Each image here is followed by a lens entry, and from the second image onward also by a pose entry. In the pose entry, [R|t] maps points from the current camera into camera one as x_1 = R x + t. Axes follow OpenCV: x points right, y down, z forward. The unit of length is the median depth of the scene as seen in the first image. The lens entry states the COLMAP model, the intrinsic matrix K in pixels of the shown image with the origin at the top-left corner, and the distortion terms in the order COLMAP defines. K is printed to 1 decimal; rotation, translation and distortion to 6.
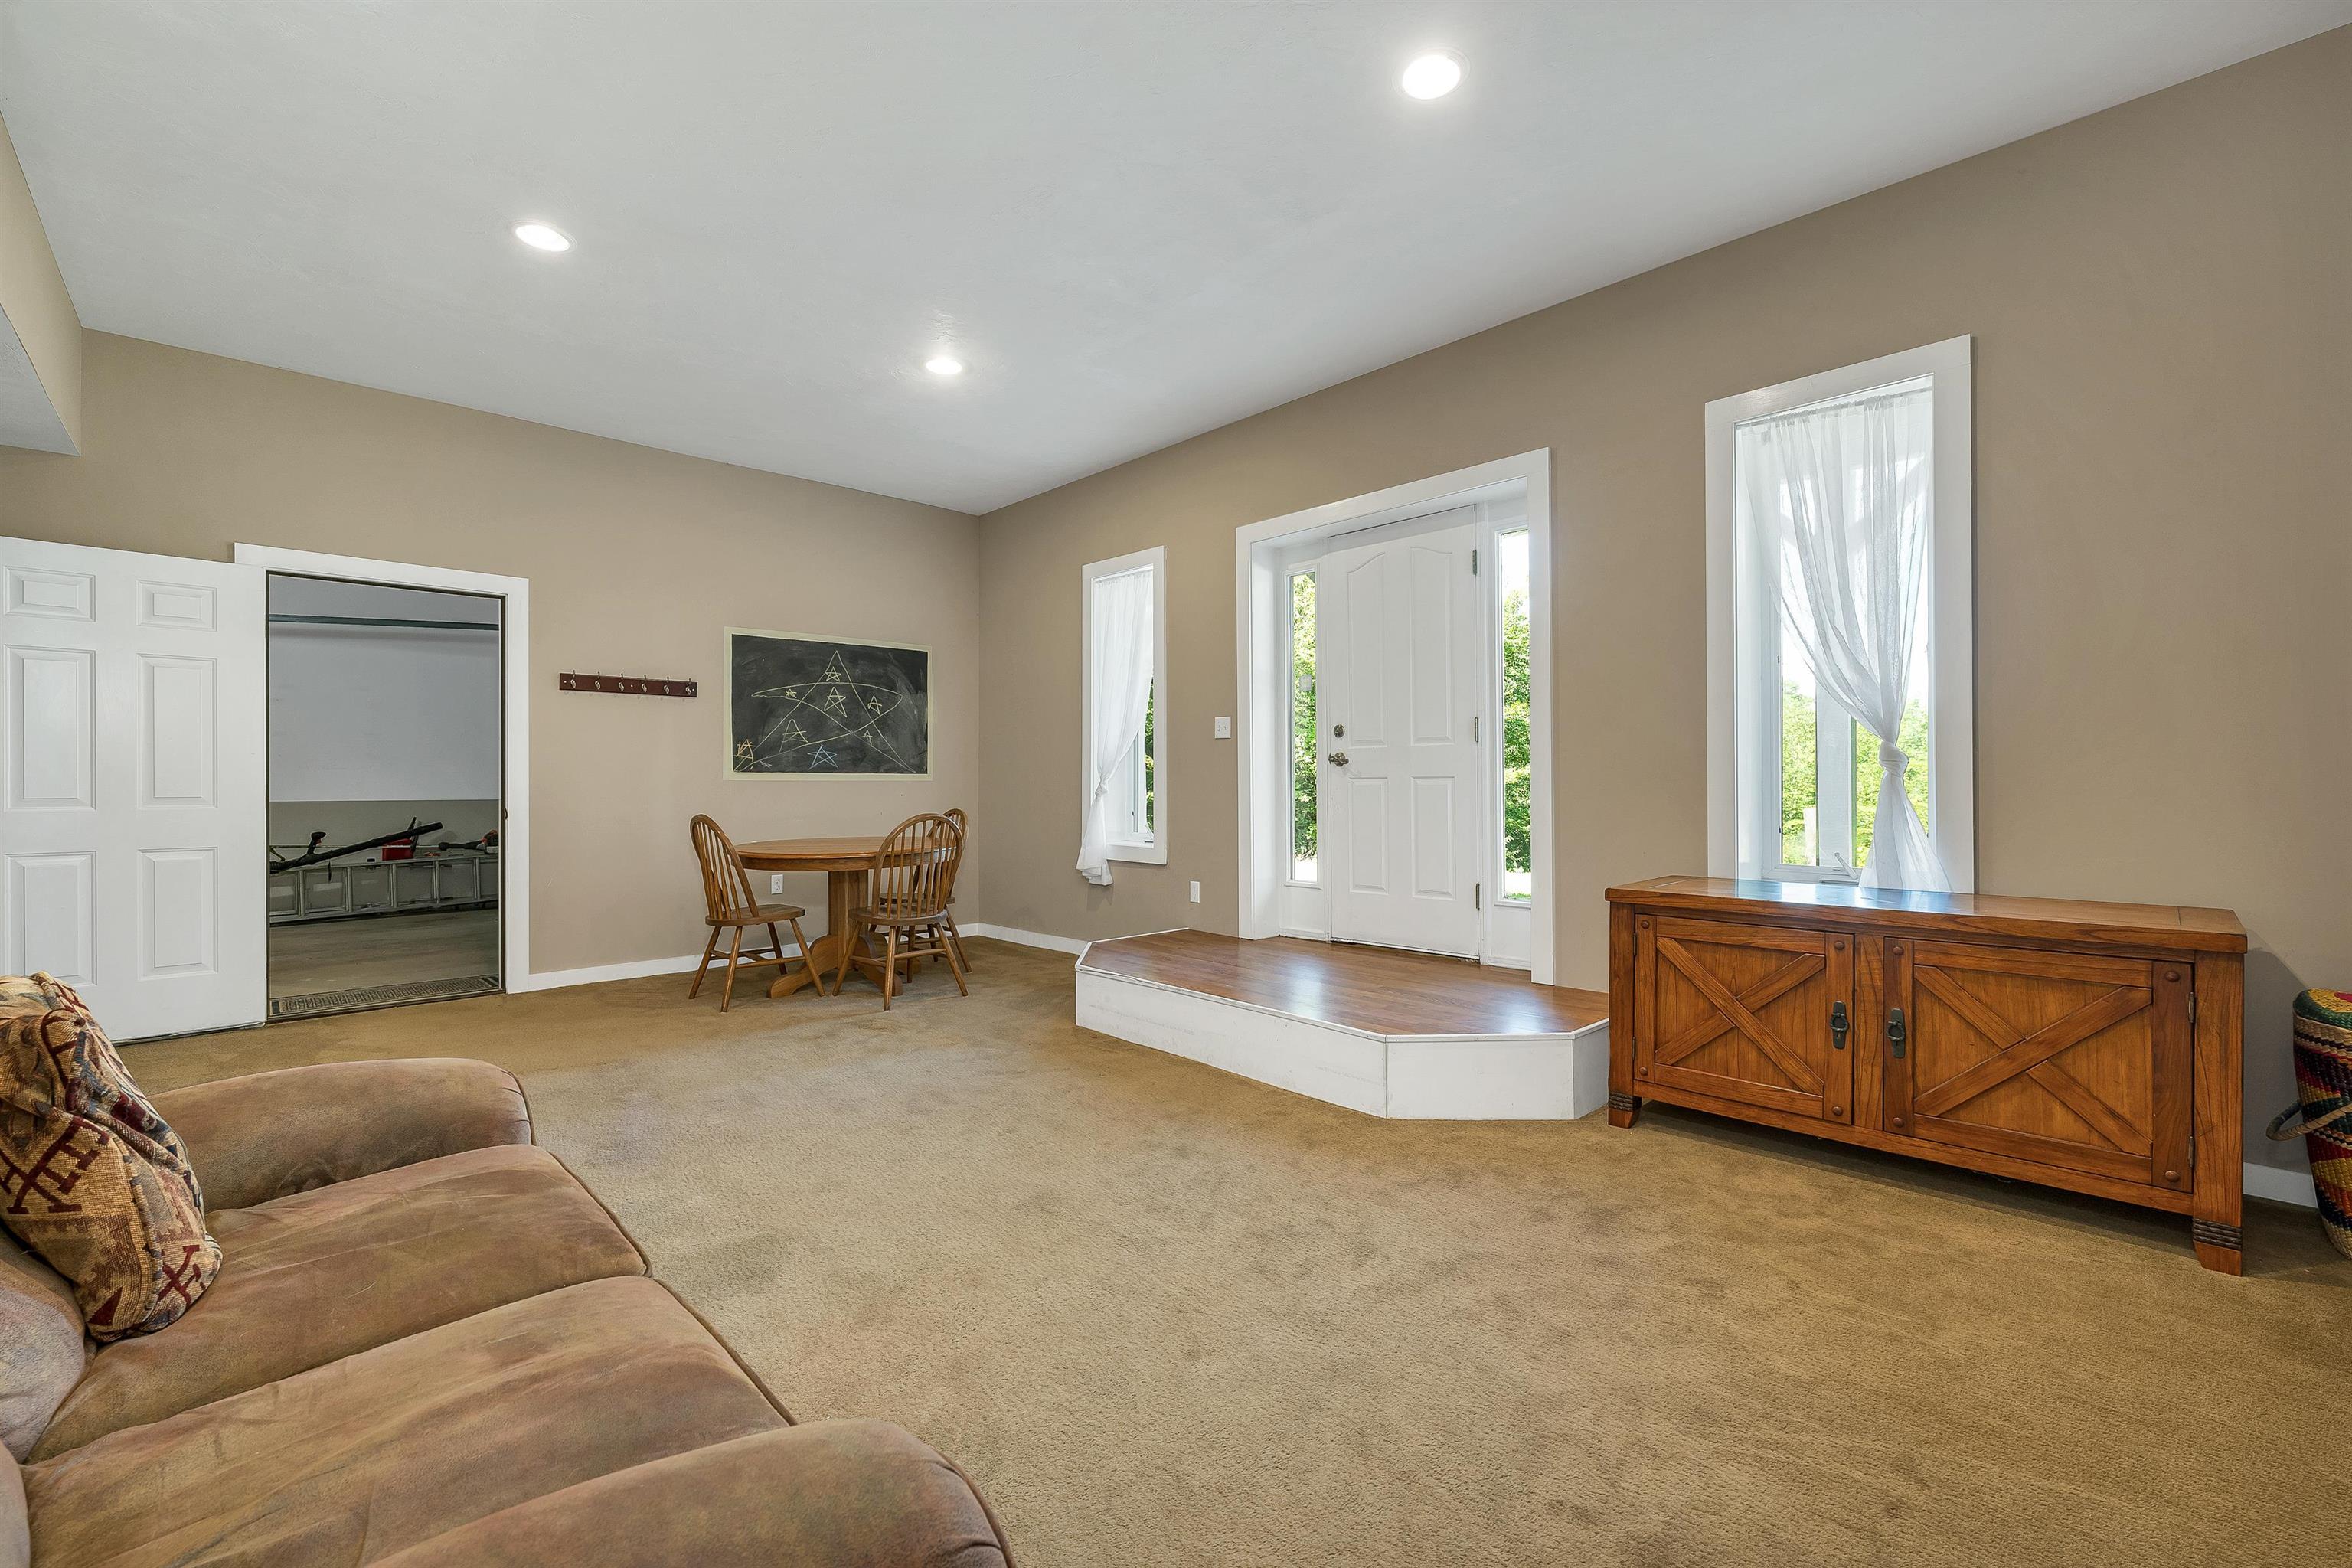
lens RADIAL K [[991.2, 0, 1166.5], [0, 991.2, 792.9], [0, 0, 1]] dist [-0.004066, -0.000367]
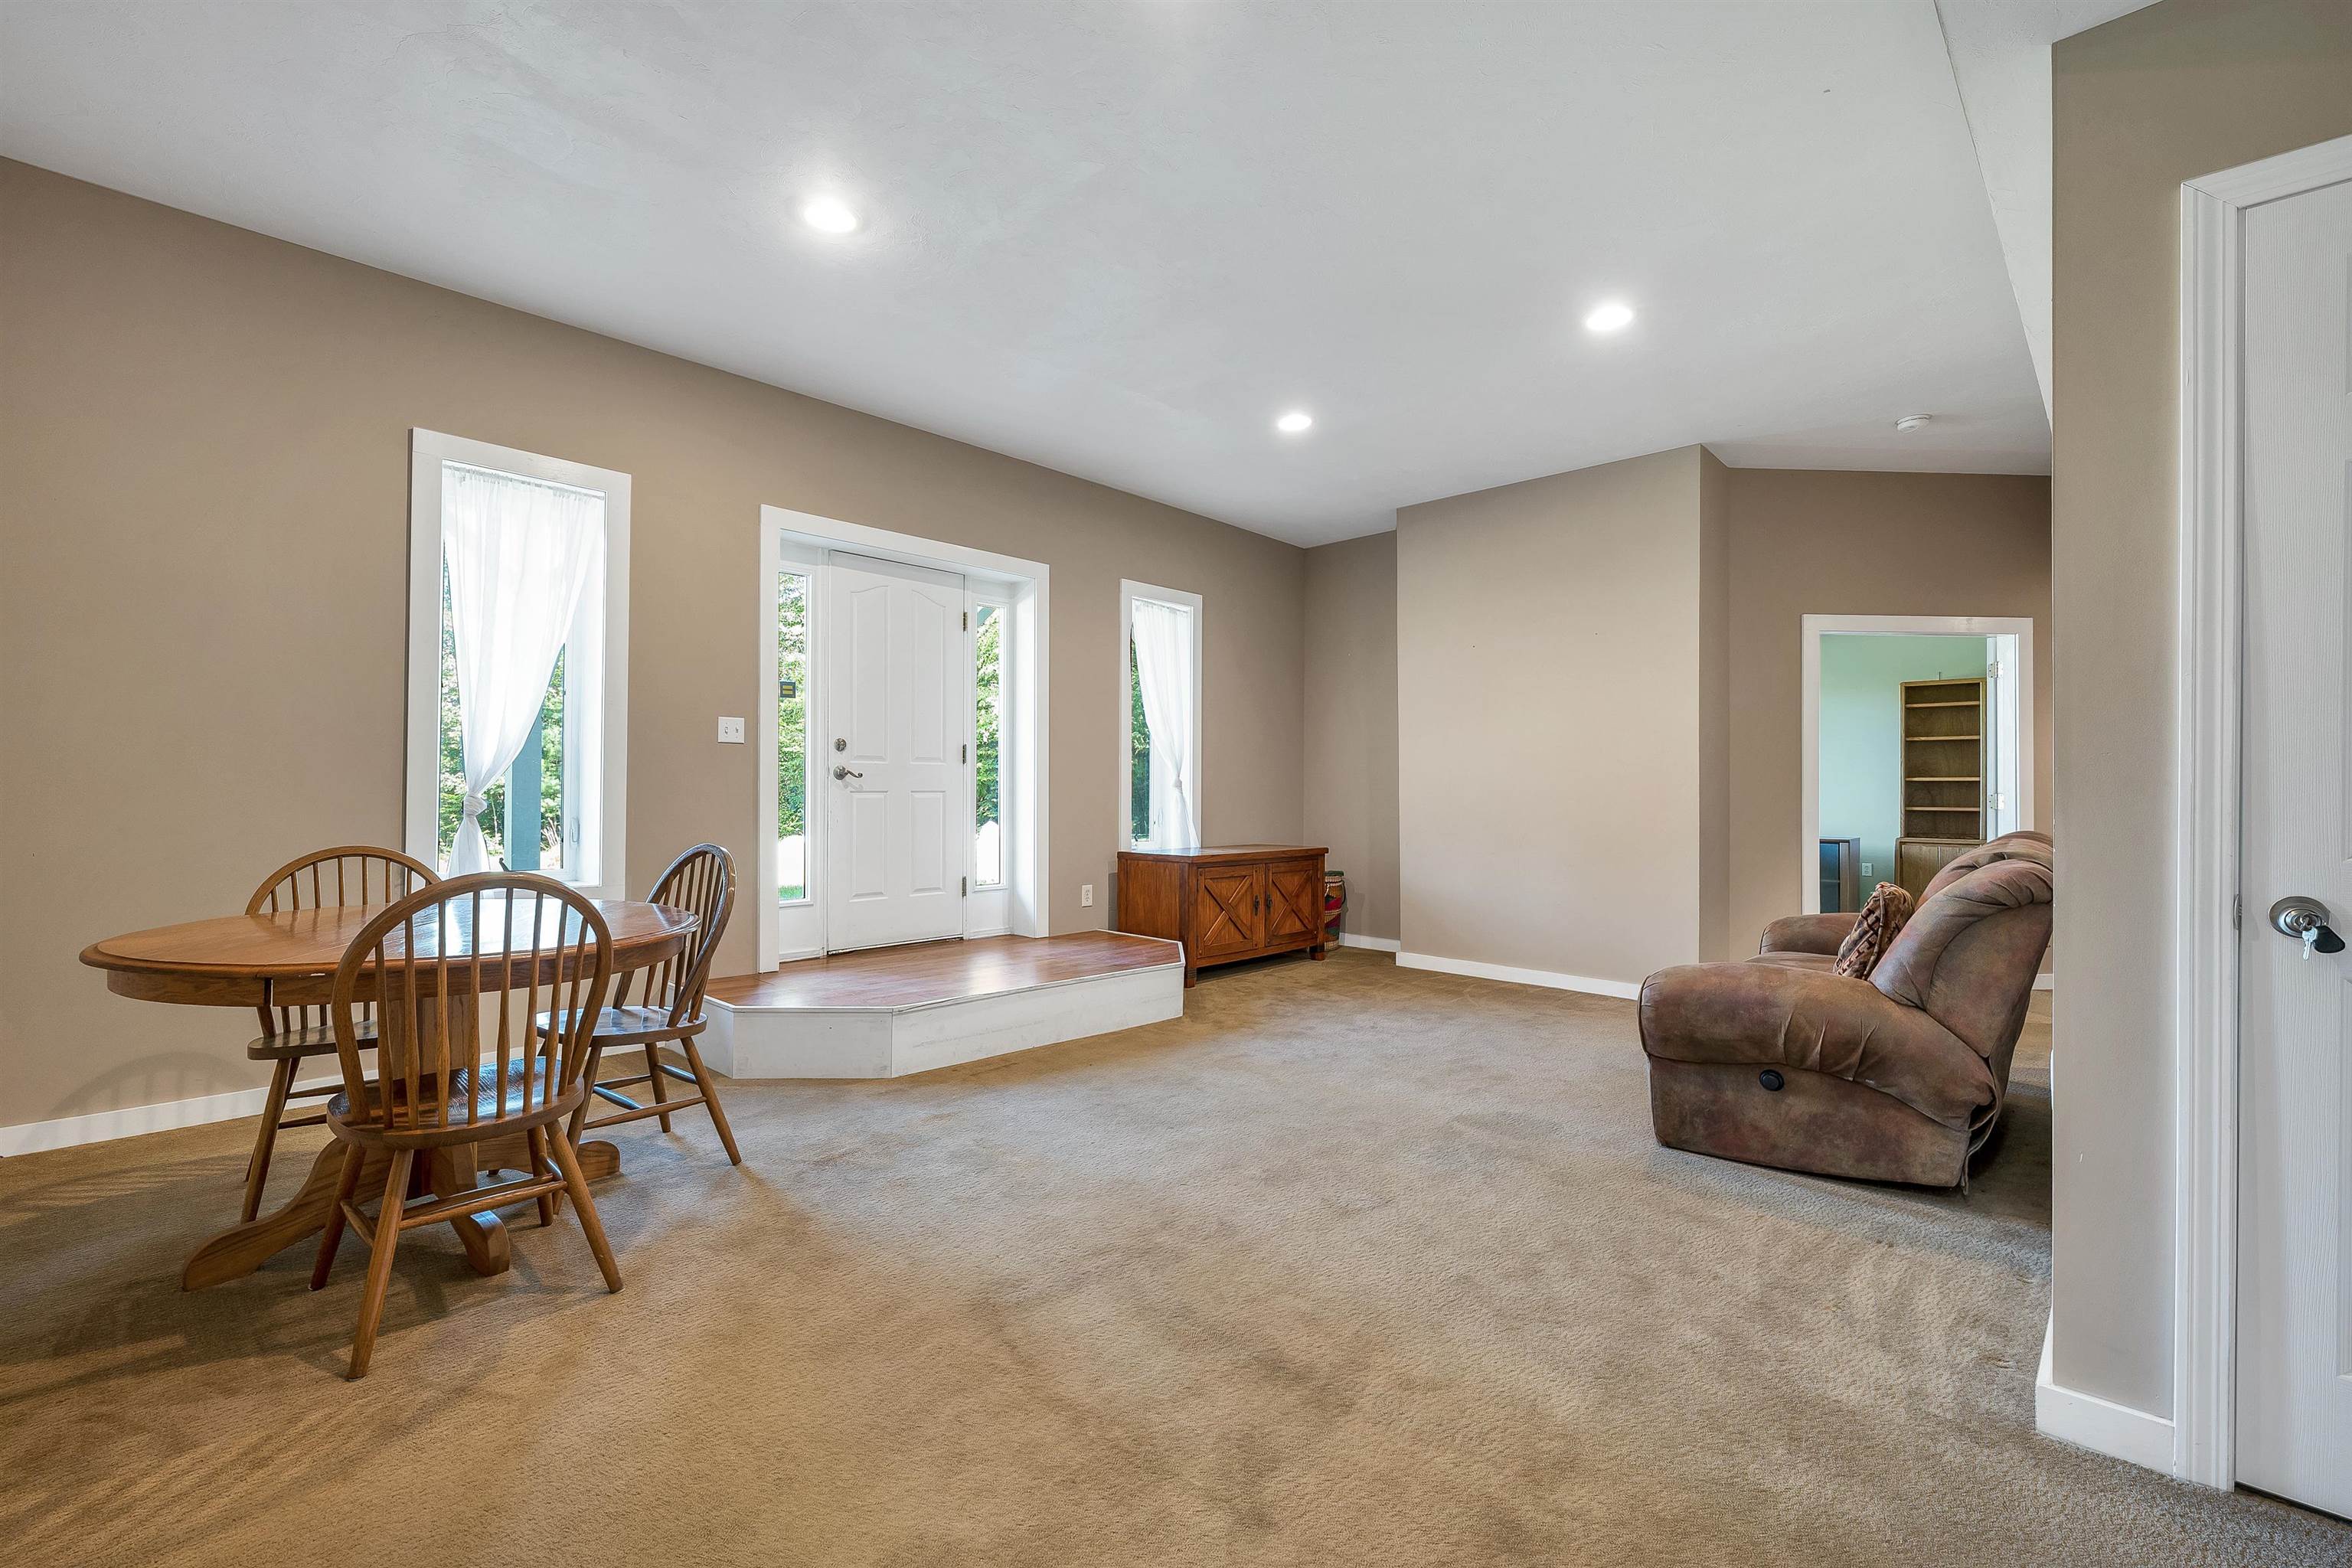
lens RADIAL K [[991.2, 0, 1166.5], [0, 991.2, 792.9], [0, 0, 1]] dist [-0.004066, -0.000367]
pose [[-0.039359, 0.003802, 0.999218, -5.249795], [0.006509, 0.999973, -0.003548, -0.043906], [-0.999204, 0.006364, -0.039382, 4.349927]]
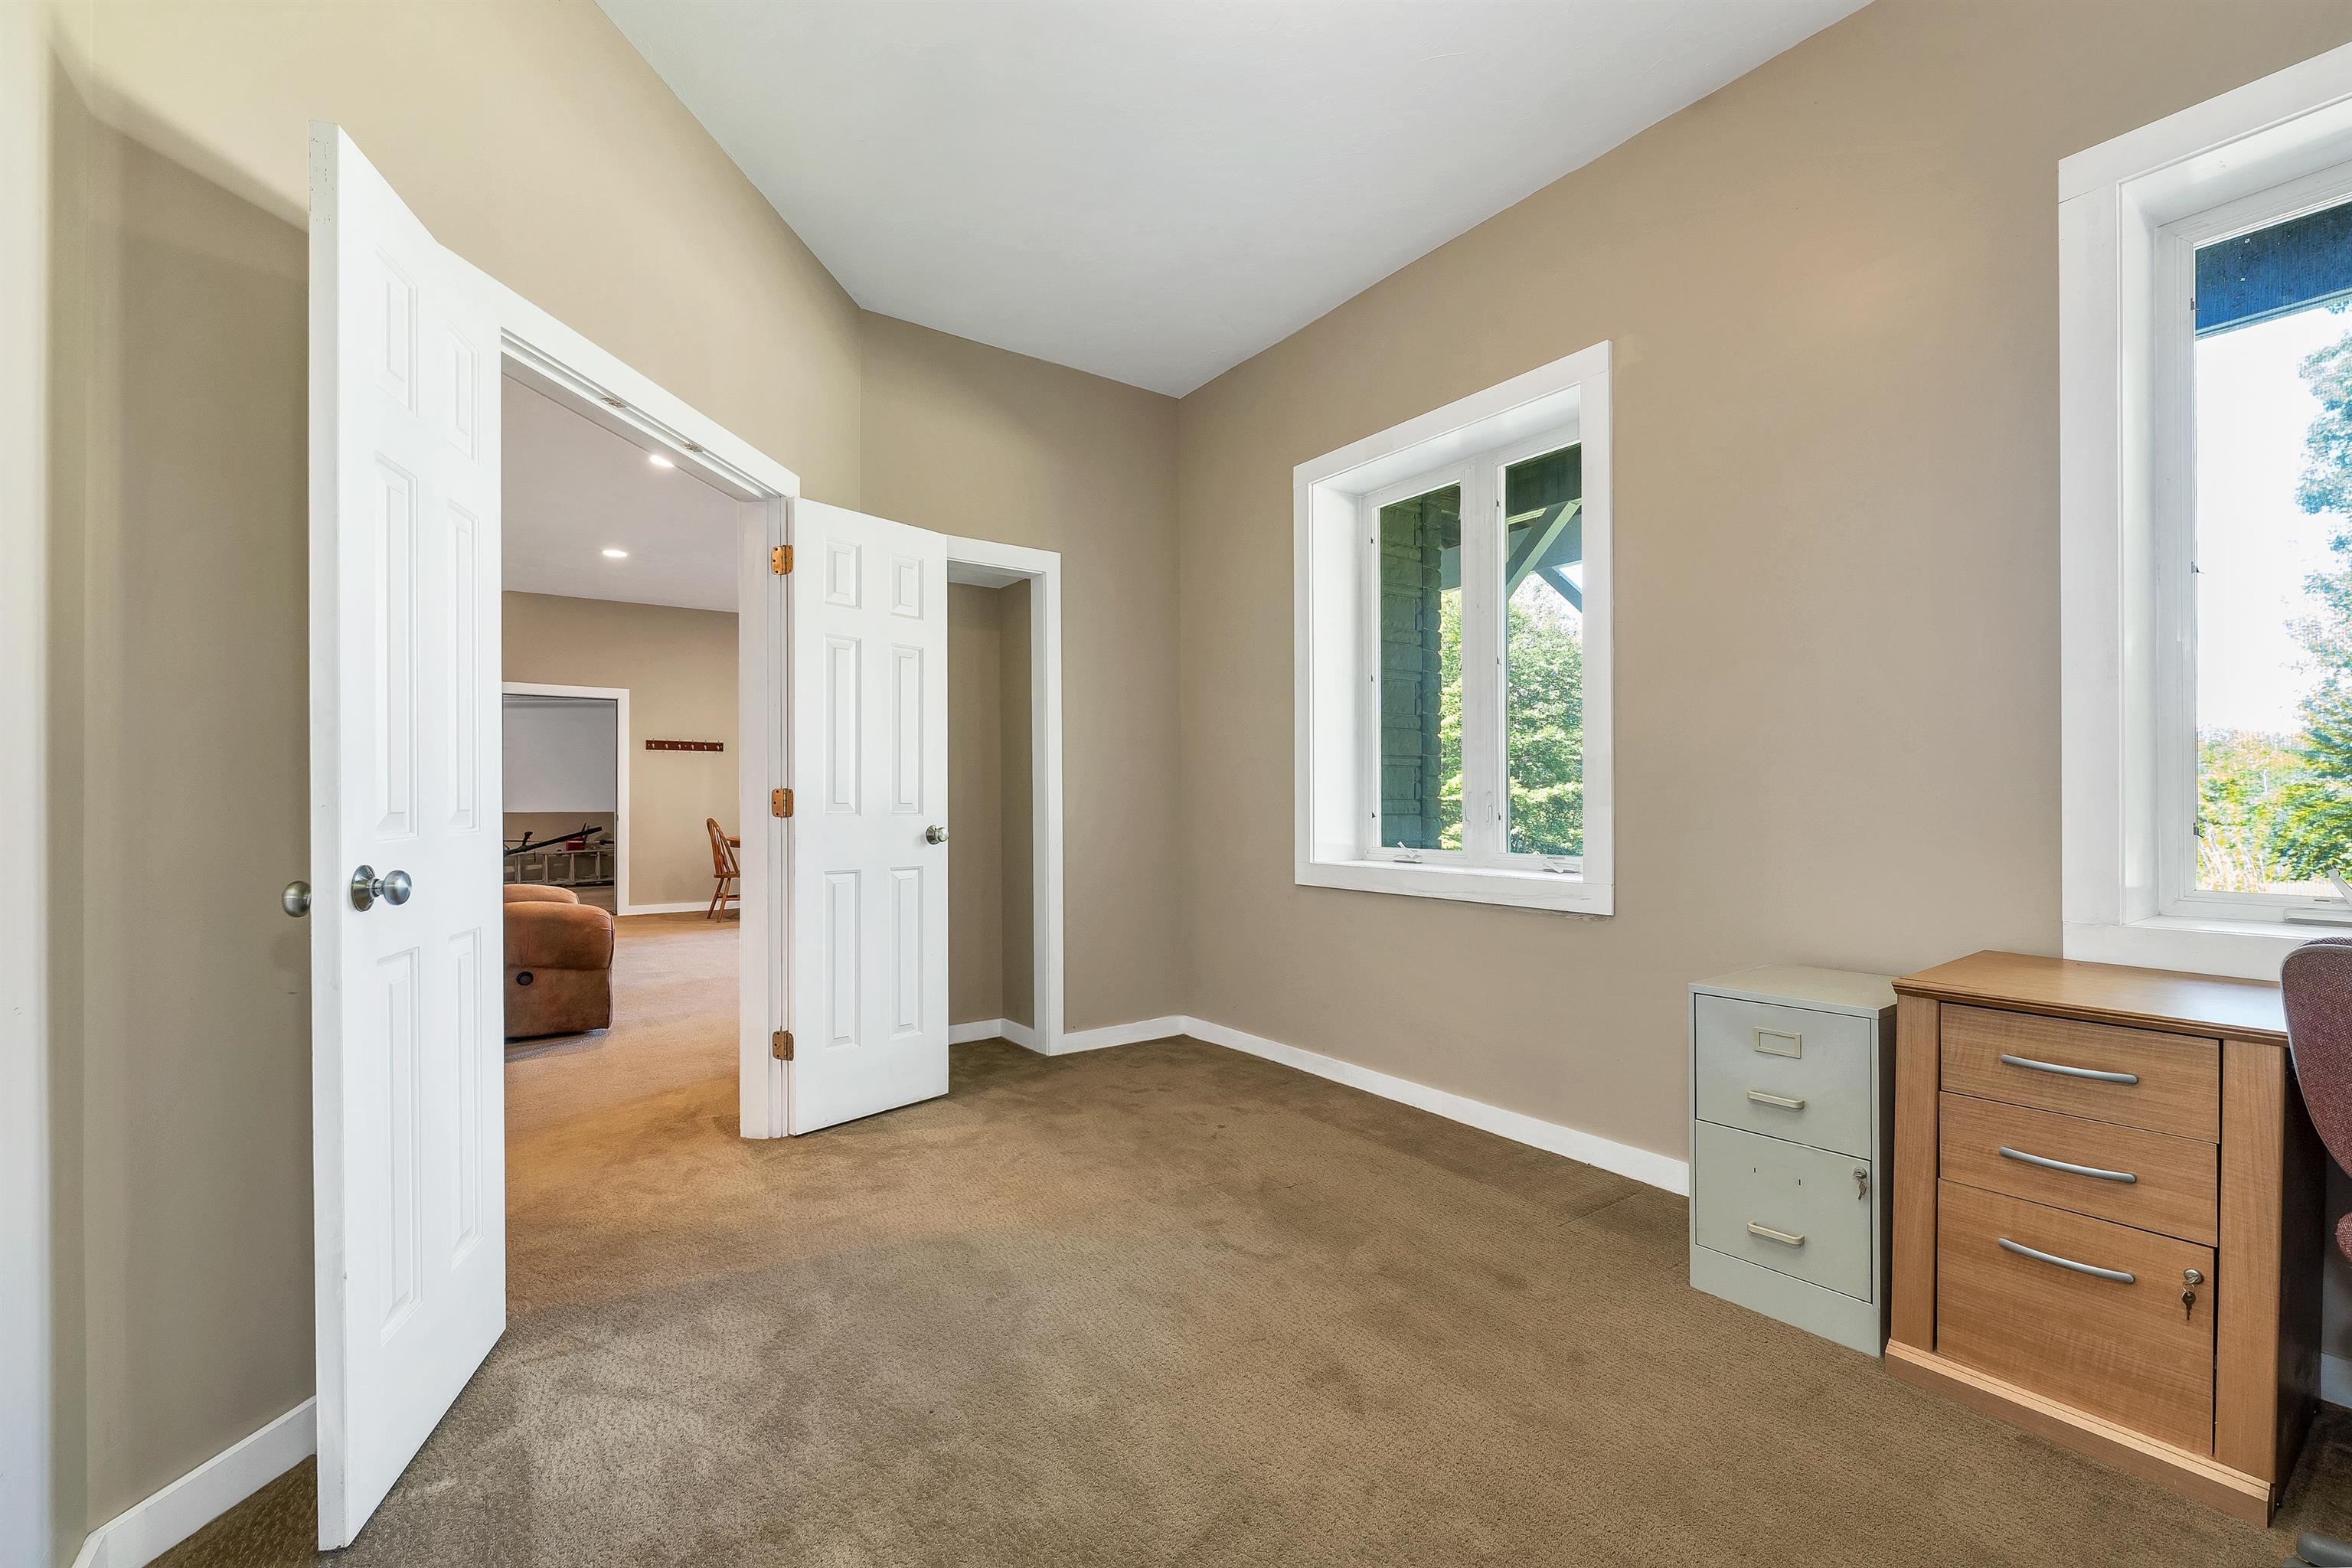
lens RADIAL K [[991.2, 0, 1166.5], [0, 991.2, 792.9], [0, 0, 1]] dist [-0.004066, -0.000367]
pose [[0.989475, -0.002282, -0.144689, 0.505968], [-0.000141, 0.999860, -0.016738, 0.004632], [0.144707, 0.016582, 0.989336, -0.557800]]
